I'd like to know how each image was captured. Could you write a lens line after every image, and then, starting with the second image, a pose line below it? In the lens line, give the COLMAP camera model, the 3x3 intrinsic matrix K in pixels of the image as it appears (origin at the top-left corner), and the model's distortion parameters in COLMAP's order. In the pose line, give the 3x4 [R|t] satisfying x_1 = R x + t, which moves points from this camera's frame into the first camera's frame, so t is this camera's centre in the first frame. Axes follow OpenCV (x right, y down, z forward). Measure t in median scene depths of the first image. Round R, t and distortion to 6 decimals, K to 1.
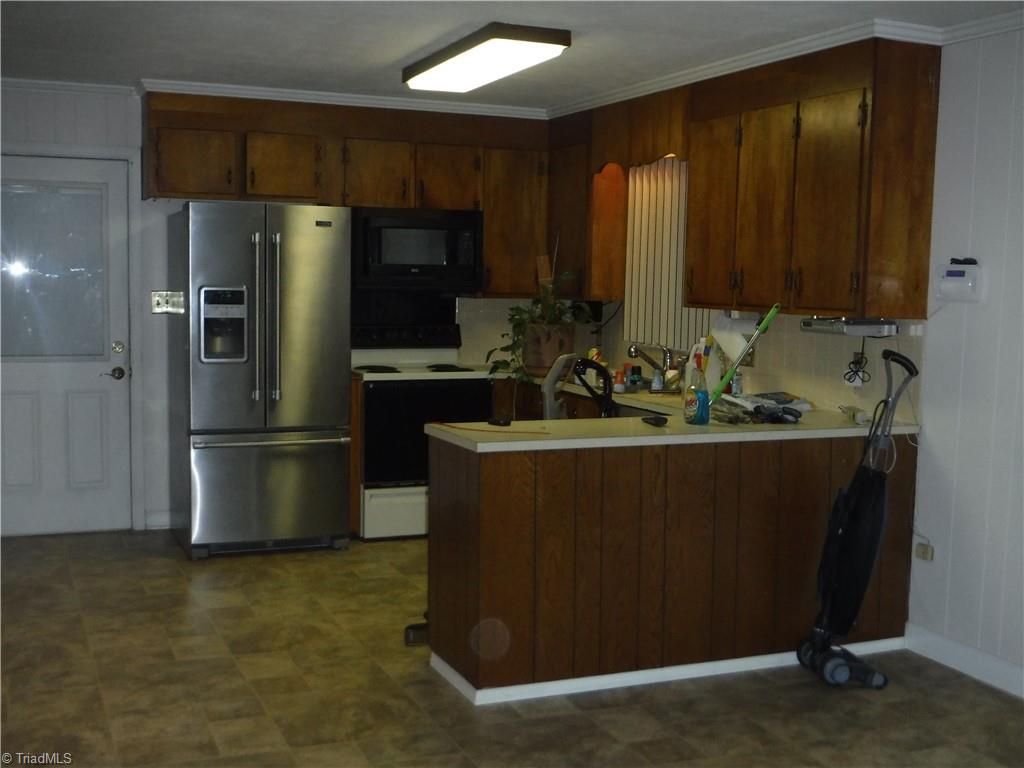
lens RADIAL K [[1255.4, 0, 512.0], [0, 1255.4, 384.0], [0, 0, 1]] dist [-0.055756, 0.016490]
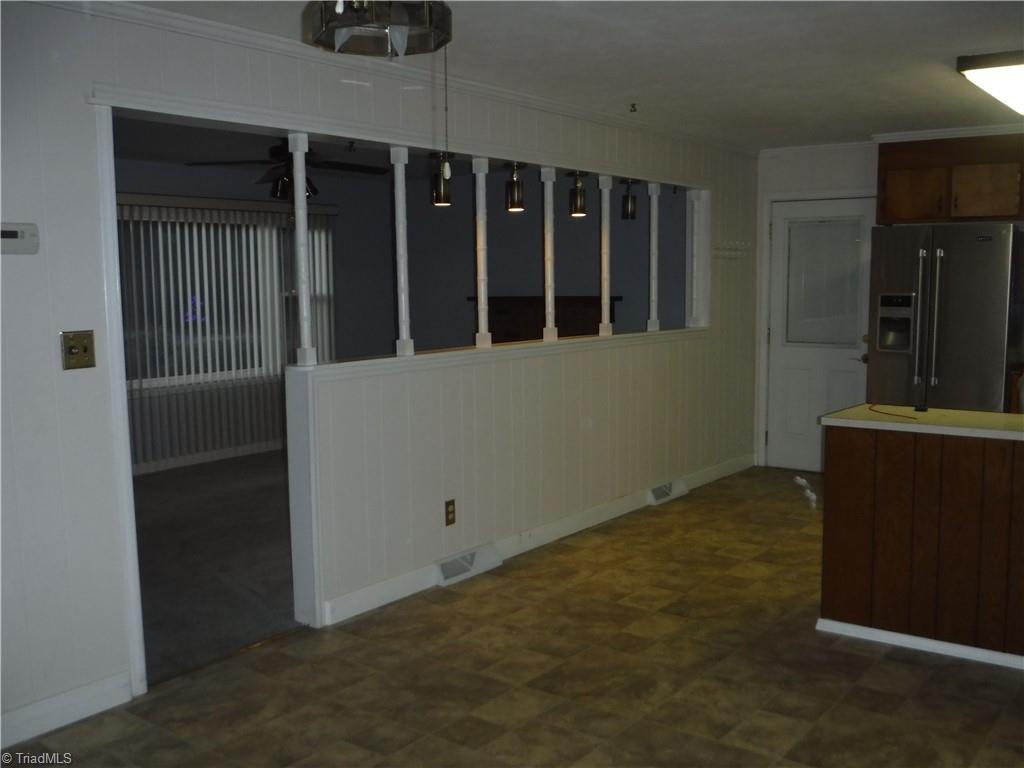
lens RADIAL K [[975.7, 0, 512.0], [0, 975.7, 384.0], [0, 0, 1]] dist [-0.065064, -0.002592]
pose [[0.494155, 0.061524, -0.867194, 0.631254], [-0.049519, 0.997865, 0.042578, -0.011327], [0.867962, 0.021903, 0.496147, 0.256542]]
